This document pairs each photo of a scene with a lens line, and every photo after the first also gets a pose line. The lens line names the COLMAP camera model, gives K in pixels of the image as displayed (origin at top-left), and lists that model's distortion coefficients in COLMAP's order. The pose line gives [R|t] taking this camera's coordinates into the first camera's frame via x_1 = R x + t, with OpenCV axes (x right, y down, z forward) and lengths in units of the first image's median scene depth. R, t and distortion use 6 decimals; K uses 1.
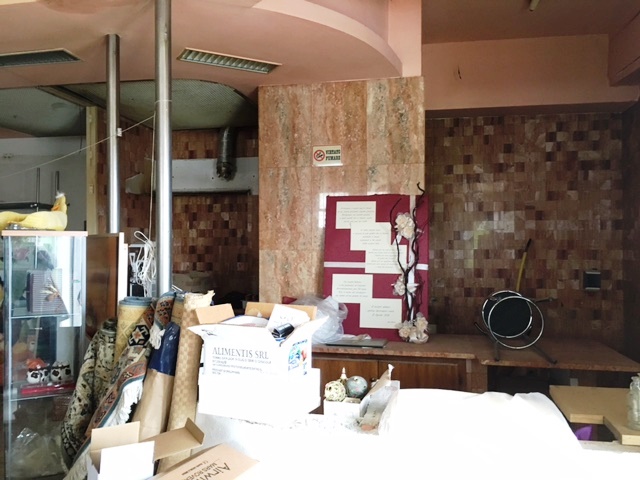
lens RADIAL K [[545.9, 0, 319.8], [0, 545.9, 240.4], [0, 0, 1]] dist [0.054137, -0.000982]
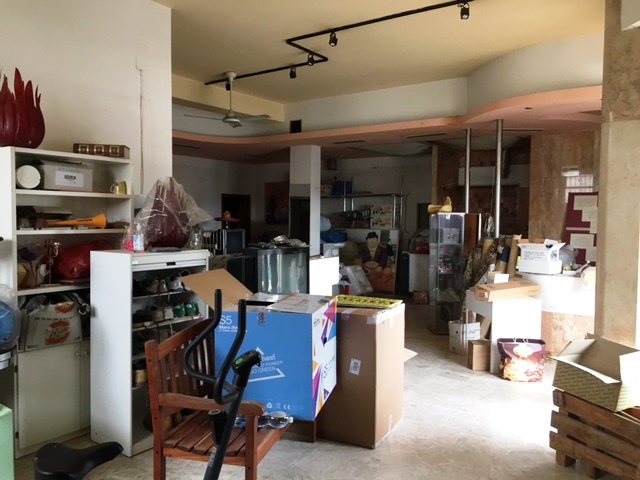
lens RADIAL K [[545.9, 0, 318.9], [0, 545.9, 239.2], [0, 0, 1]] dist [0.054137, -0.000982]
pose [[0.912269, 0.027354, -0.408676, 0.009311], [-0.006147, 0.998569, 0.053118, -0.017062], [0.409544, -0.045946, 0.911132, -1.157283]]
